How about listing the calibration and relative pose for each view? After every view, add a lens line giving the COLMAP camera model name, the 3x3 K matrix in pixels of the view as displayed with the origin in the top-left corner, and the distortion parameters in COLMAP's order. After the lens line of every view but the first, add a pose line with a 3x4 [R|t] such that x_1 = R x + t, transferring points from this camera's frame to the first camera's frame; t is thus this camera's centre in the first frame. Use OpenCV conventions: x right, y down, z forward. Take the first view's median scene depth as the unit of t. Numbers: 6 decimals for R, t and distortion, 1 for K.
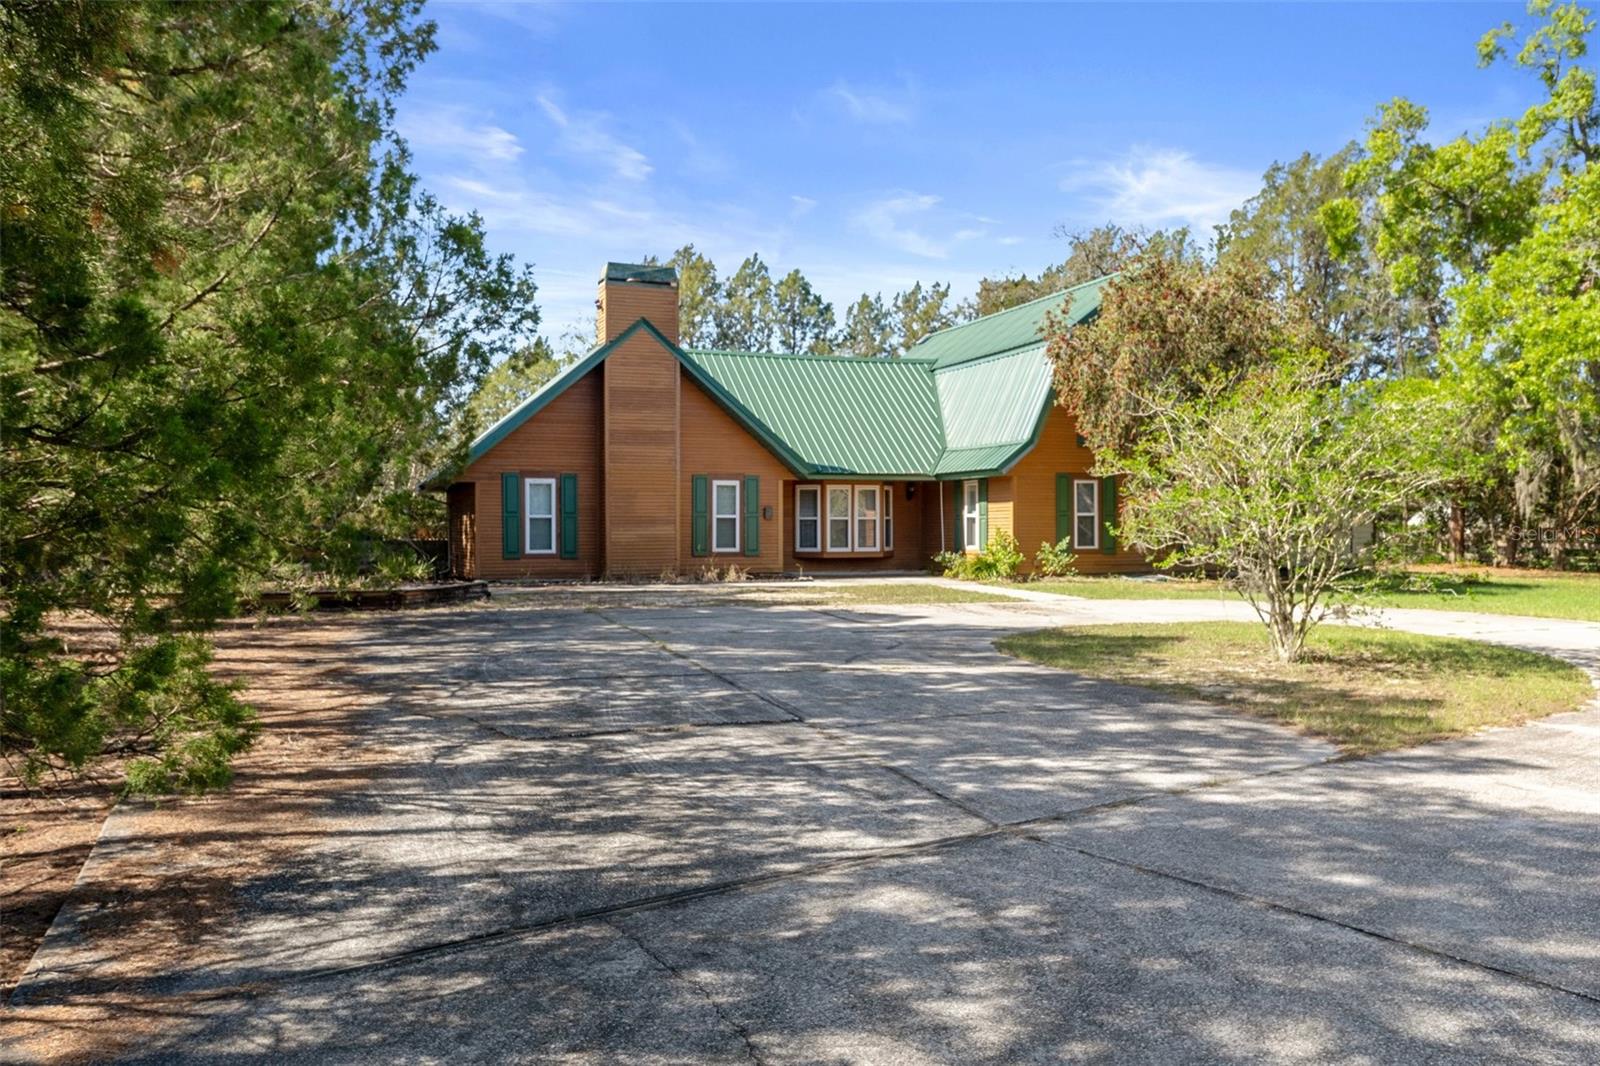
lens RADIAL K [[1180.0, 0, 797.4], [0, 1180.0, 533.0], [0, 0, 1]] dist [0.001276, 0.004076]
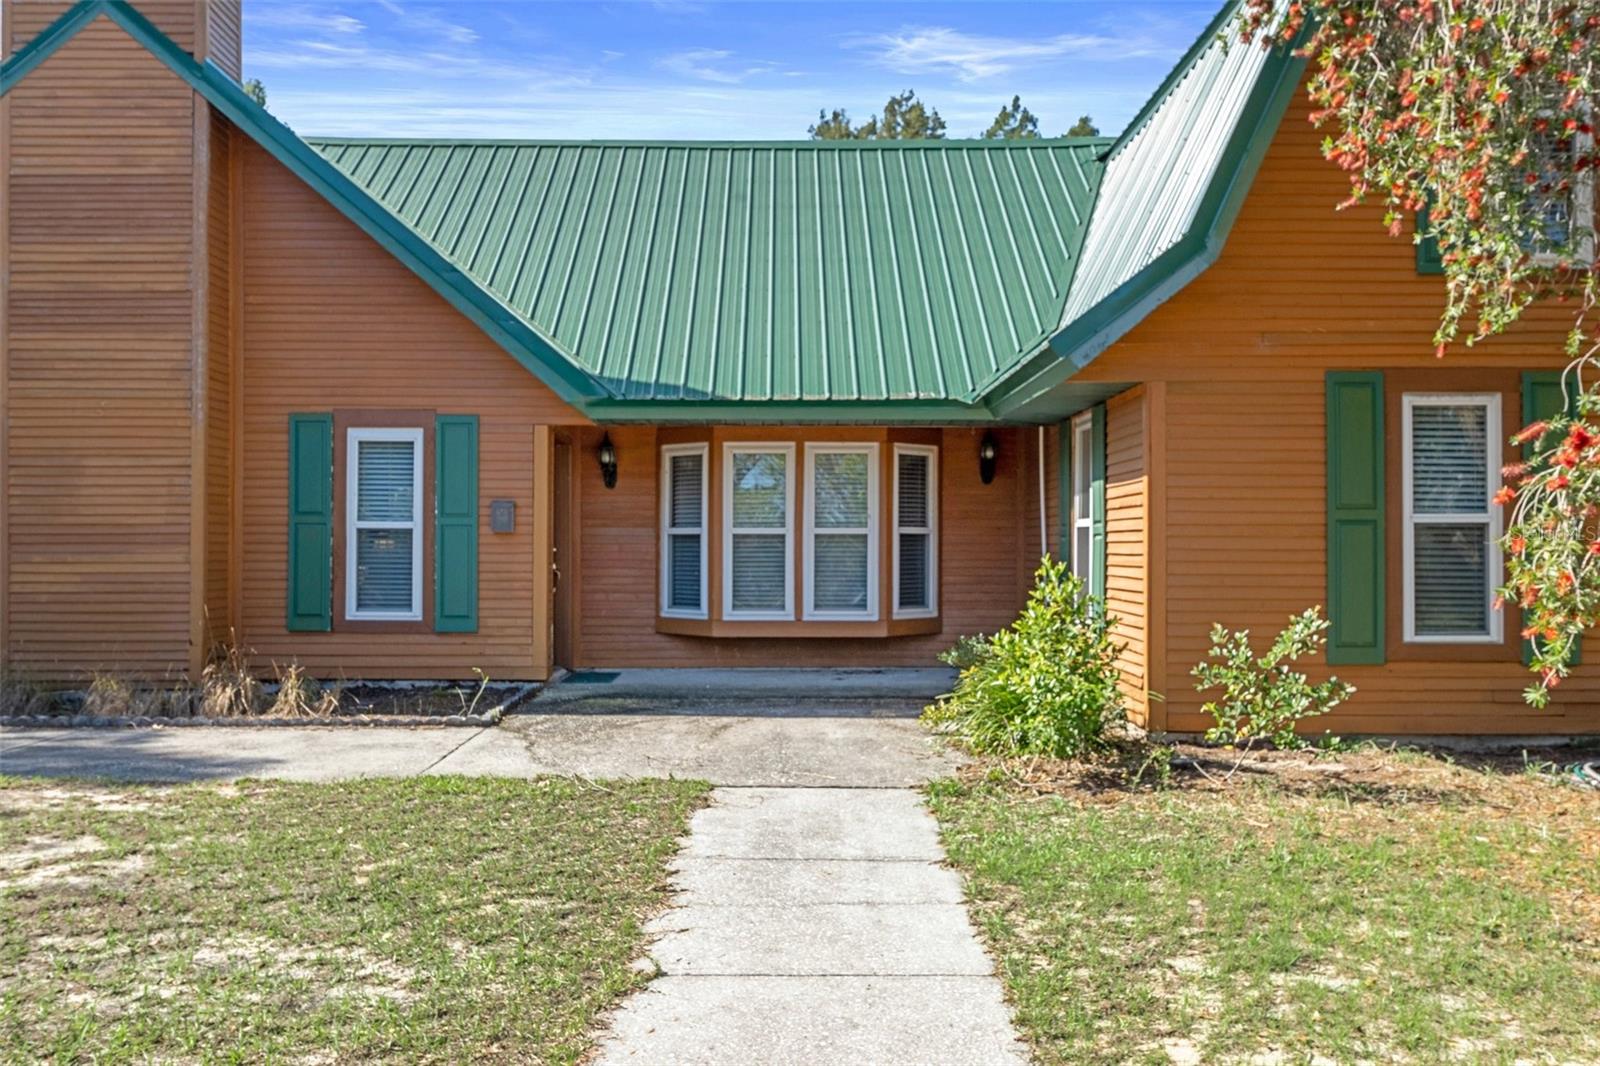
lens RADIAL K [[1352.9, 0, 802.6], [0, 1352.9, 533.0], [0, 0, 1]] dist [0.003175, -0.006456]
pose [[0.940576, 0.002902, -0.339572, 0.194364], [-0.006751, 0.999926, -0.010154, -0.007618], [0.339517, 0.011843, 0.940525, 0.605224]]
